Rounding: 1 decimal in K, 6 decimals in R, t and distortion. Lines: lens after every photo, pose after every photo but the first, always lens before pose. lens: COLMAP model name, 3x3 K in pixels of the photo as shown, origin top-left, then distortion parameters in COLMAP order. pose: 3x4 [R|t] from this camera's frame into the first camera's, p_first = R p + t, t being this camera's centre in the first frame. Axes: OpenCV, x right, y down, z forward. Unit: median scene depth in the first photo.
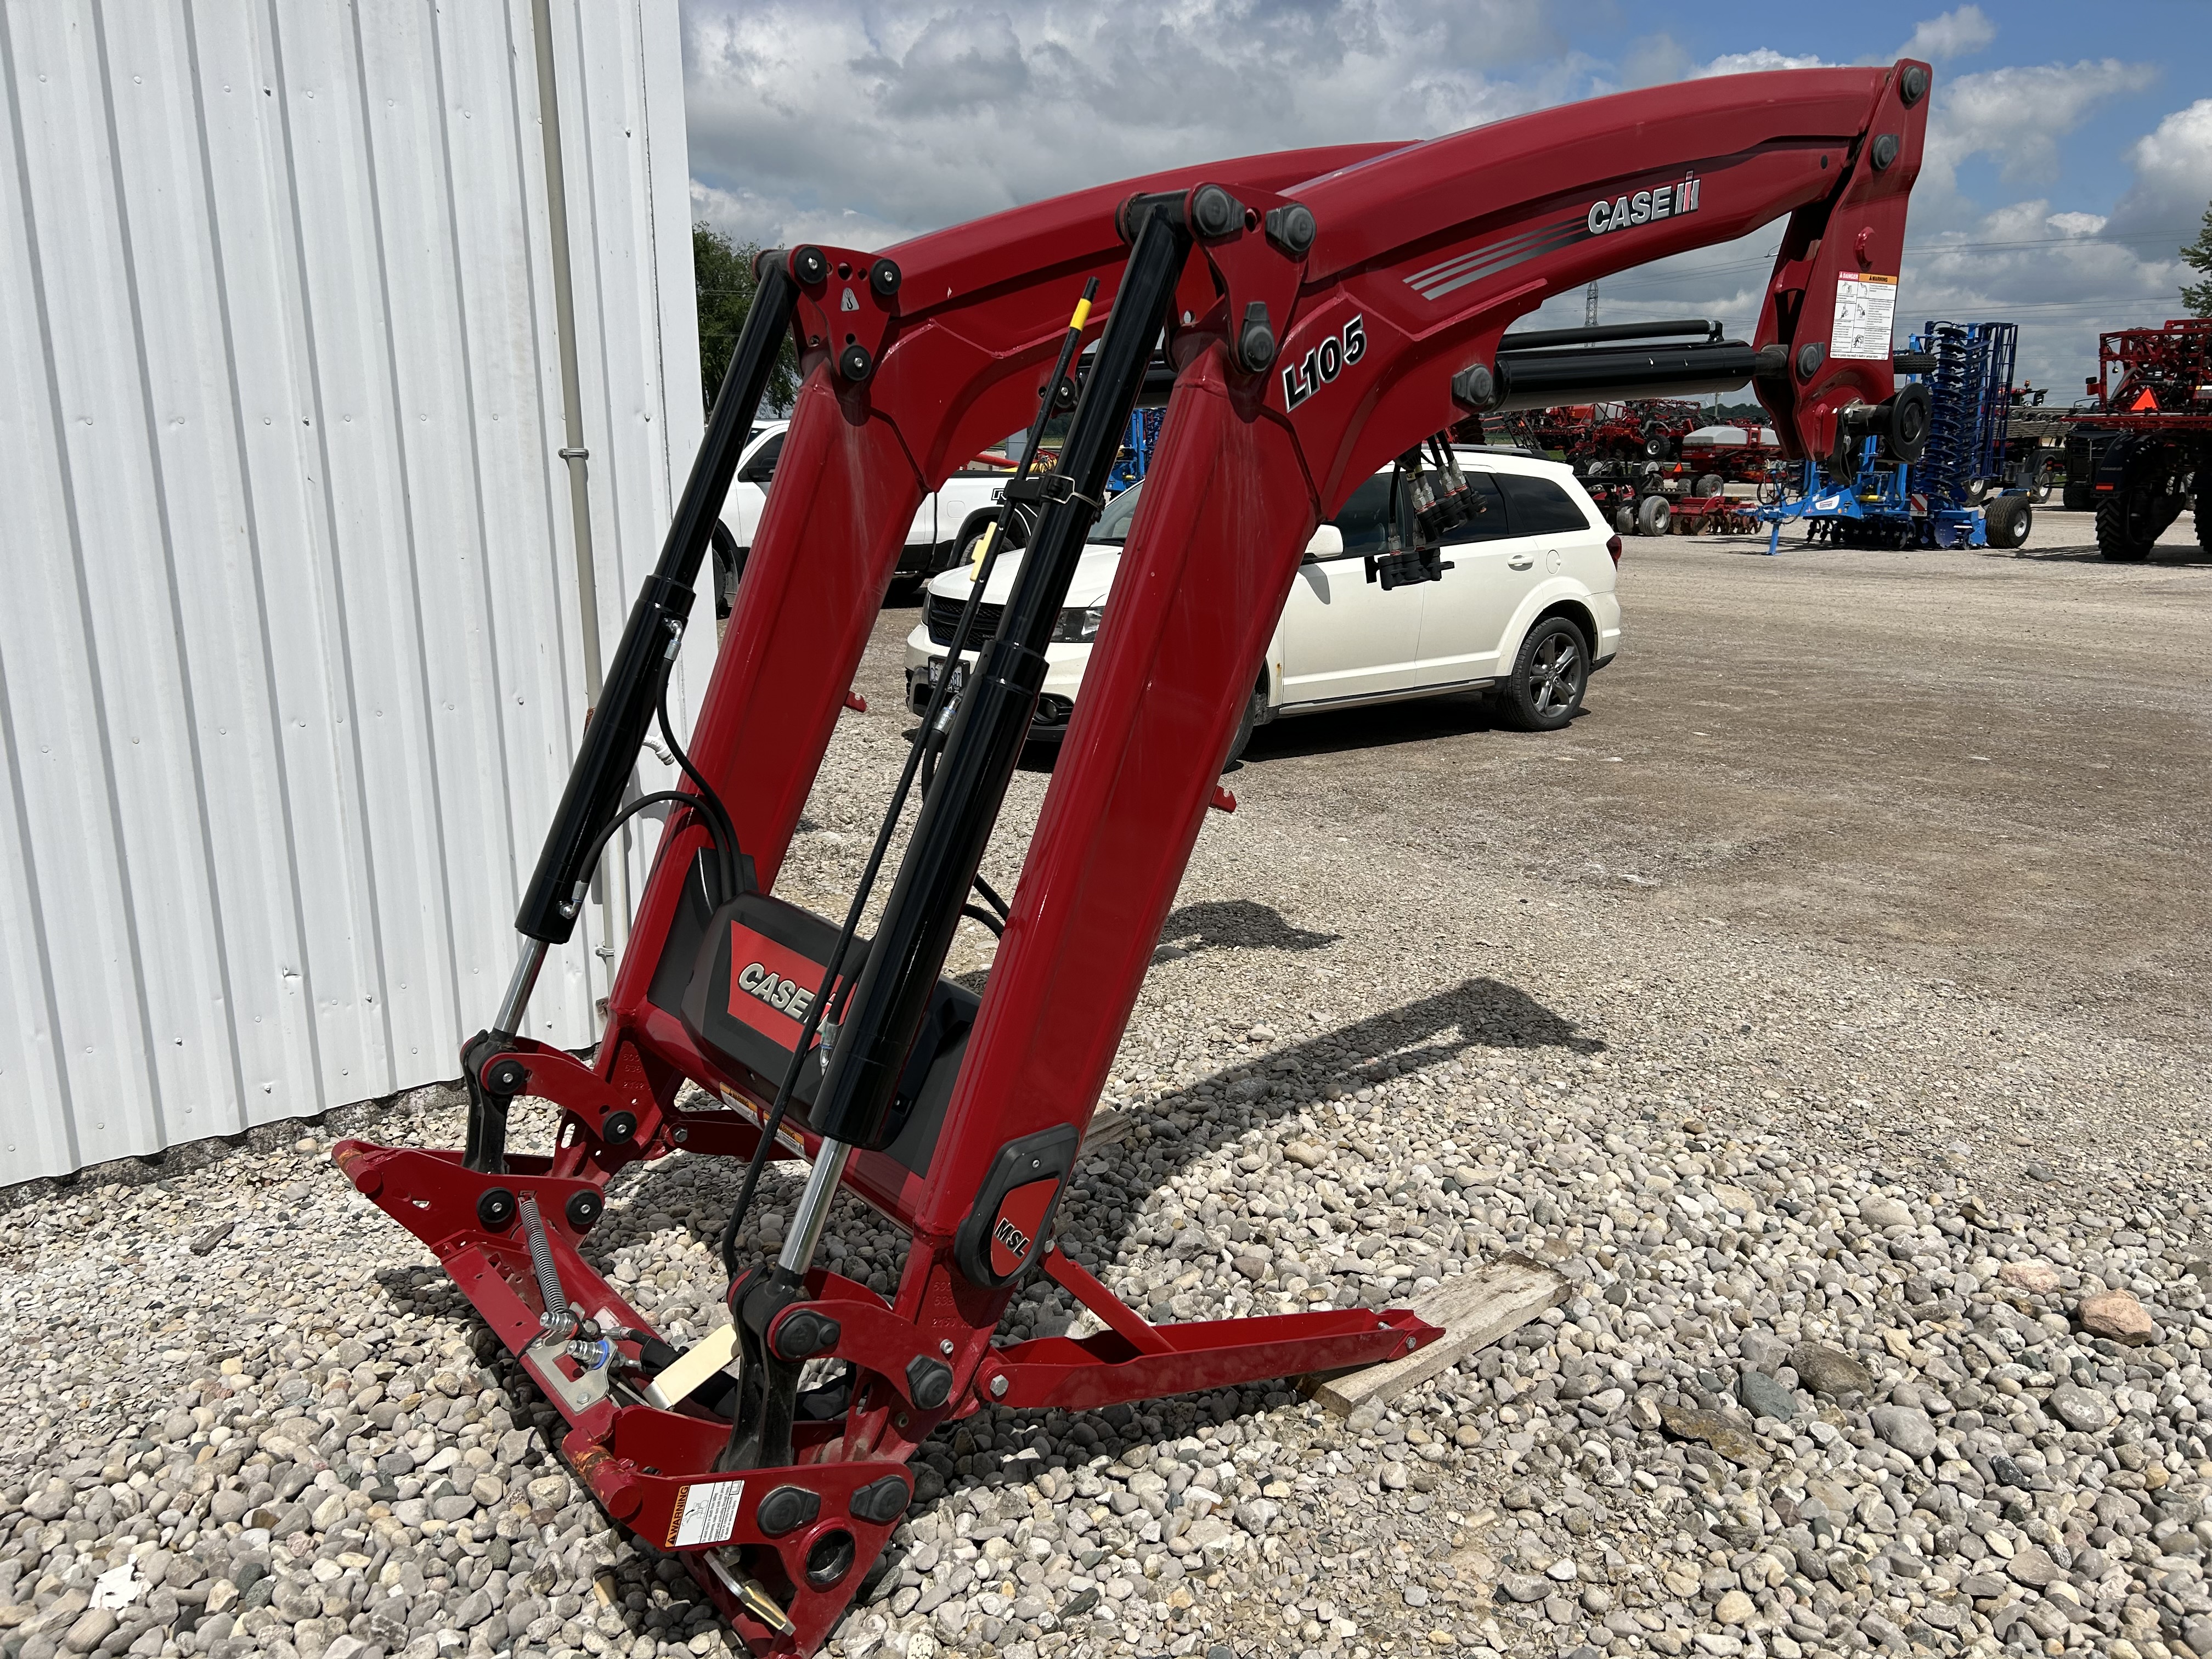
lens RADIAL K [[1687.4, 0, 1106.0], [0, 1687.4, 829.5], [0, 0, 1]] dist [0.085491, -0.110128]
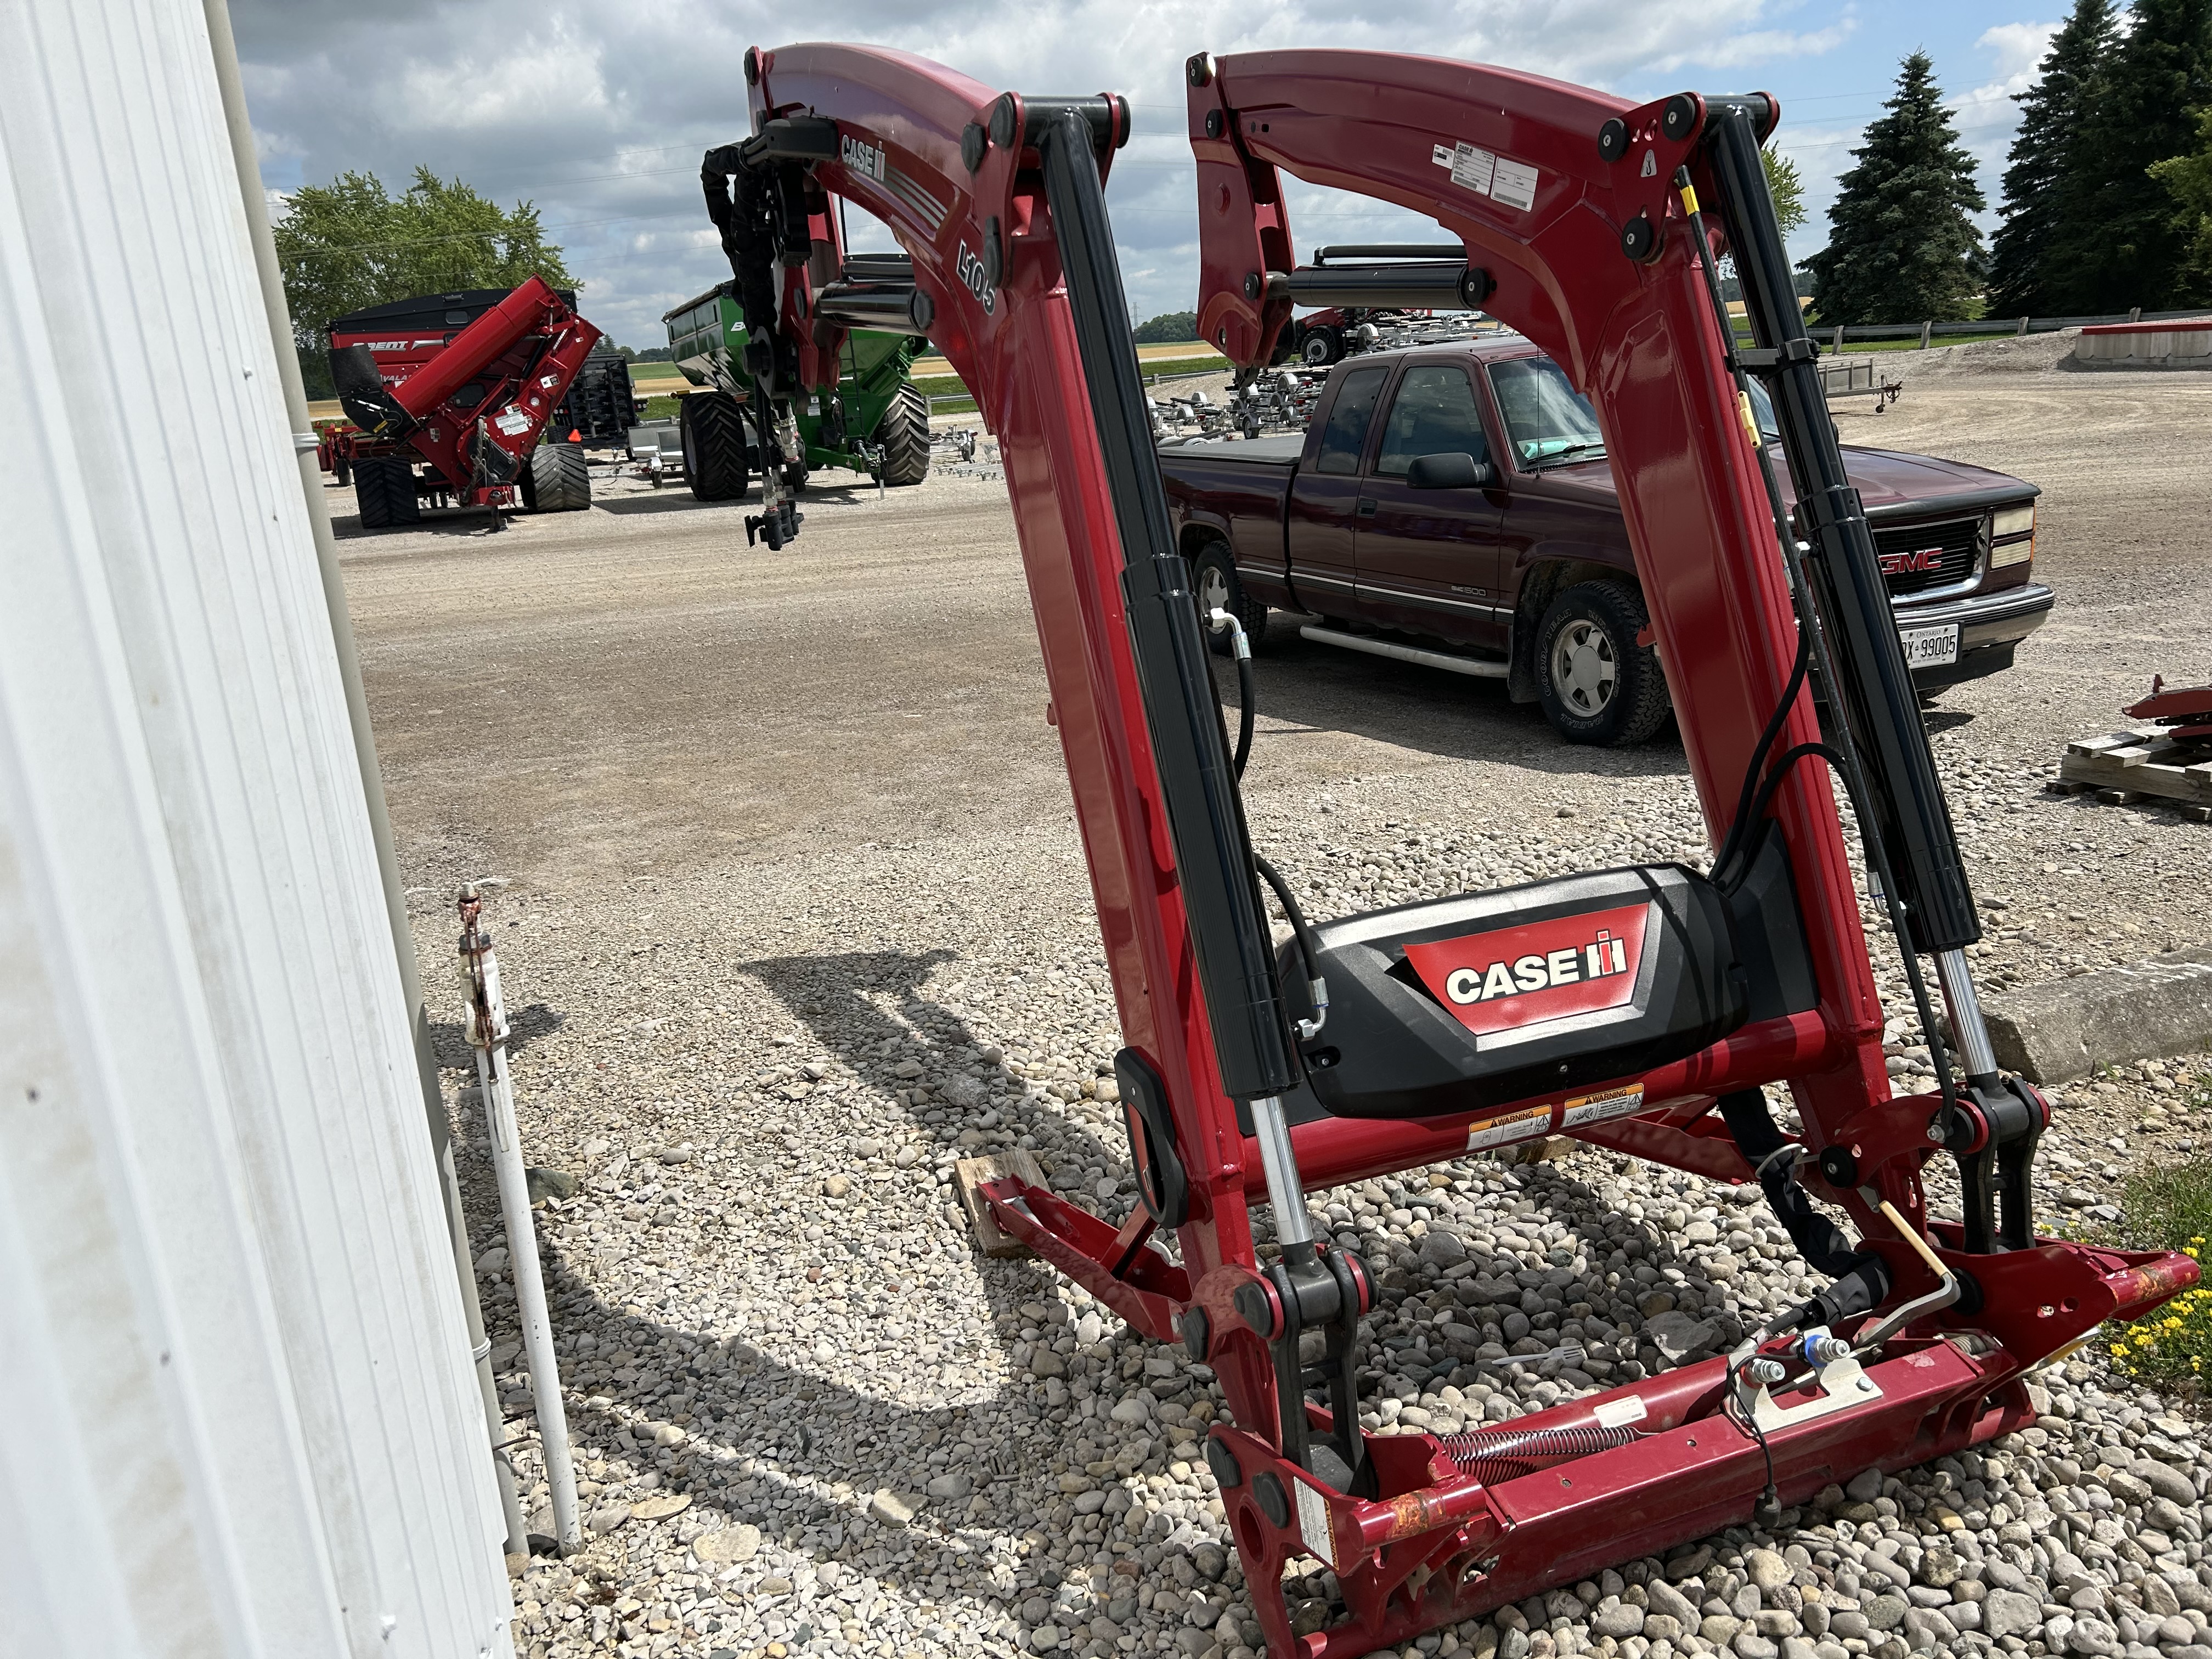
lens RADIAL K [[1669.0, 0, 1113.2], [0, 1669.0, 840.6], [0, 0, 1]] dist [0.031460, -0.008257]
pose [[0.278899, -0.285237, 0.916982, -0.274994], [0.280316, 0.937466, 0.206351, -0.055190], [-0.918498, 0.199494, 0.341415, 0.239578]]
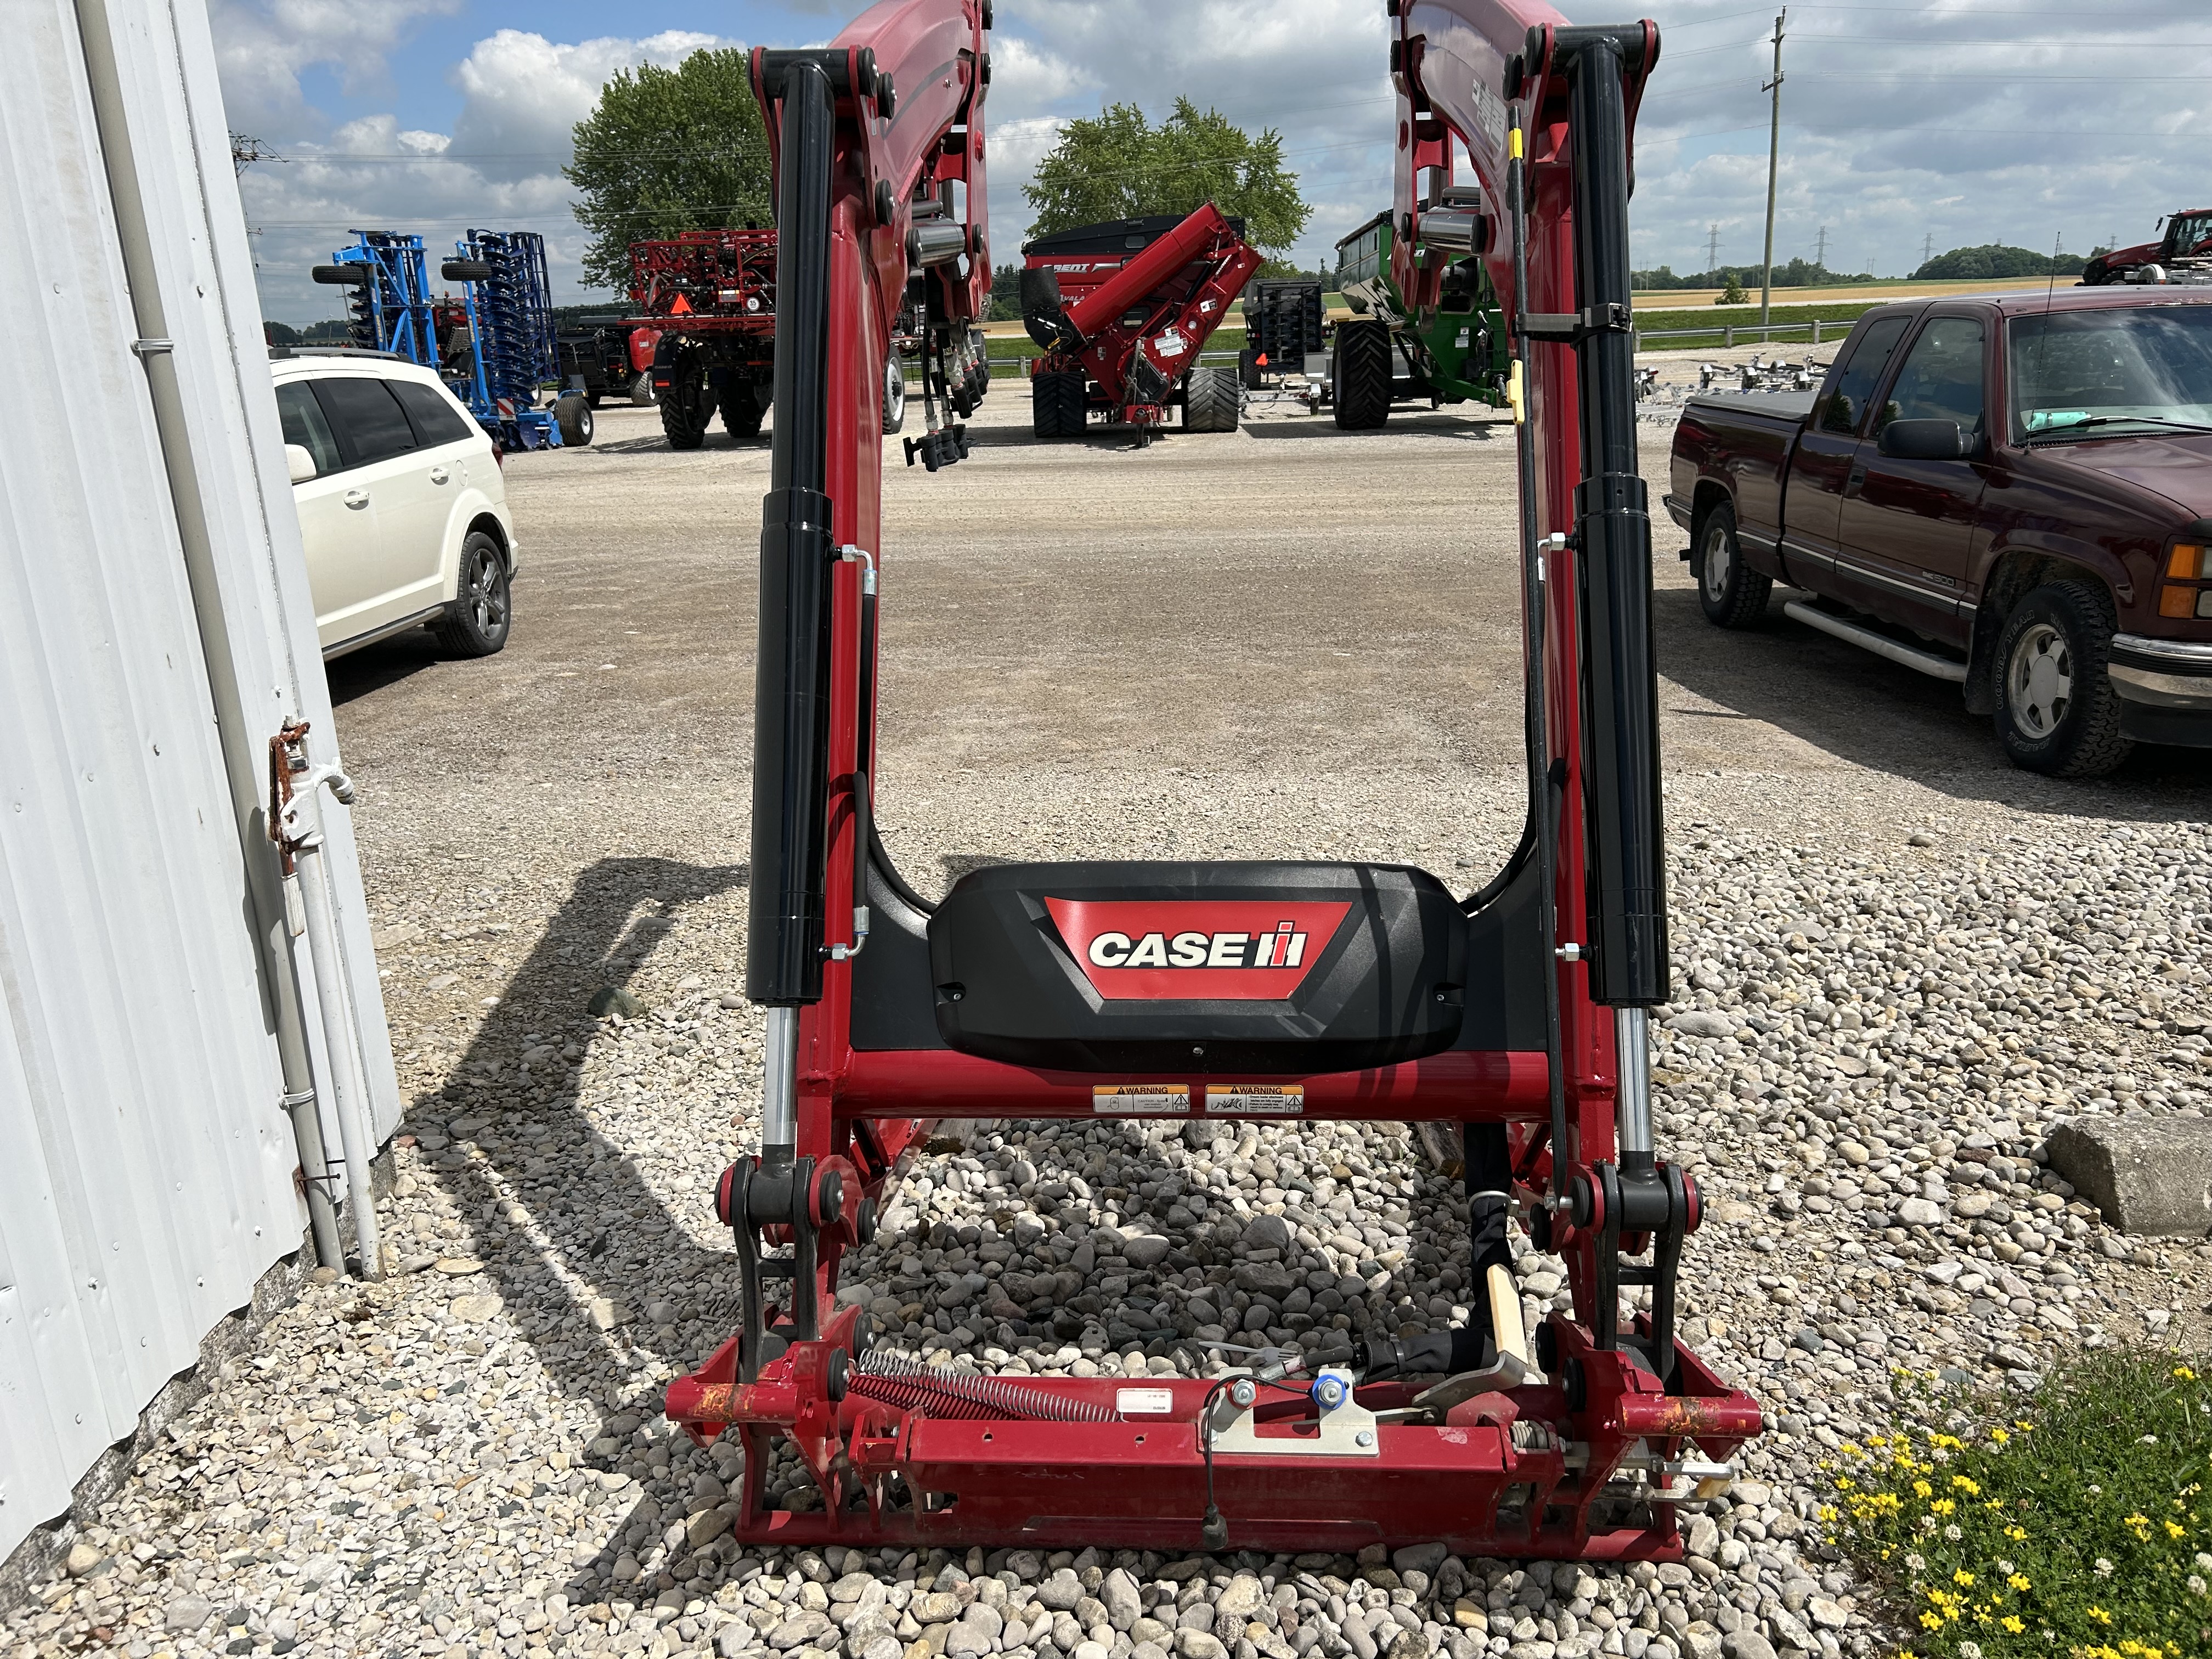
lens RADIAL K [[1673.3, 0, 1106.0], [0, 1673.3, 829.5], [0, 0, 1]] dist [0.081104, -0.116168]
pose [[0.646111, -0.240974, 0.724205, -0.219513], [0.205587, 0.968729, 0.138920, -0.023623], [-0.735034, 0.059130, 0.675447, 0.122980]]
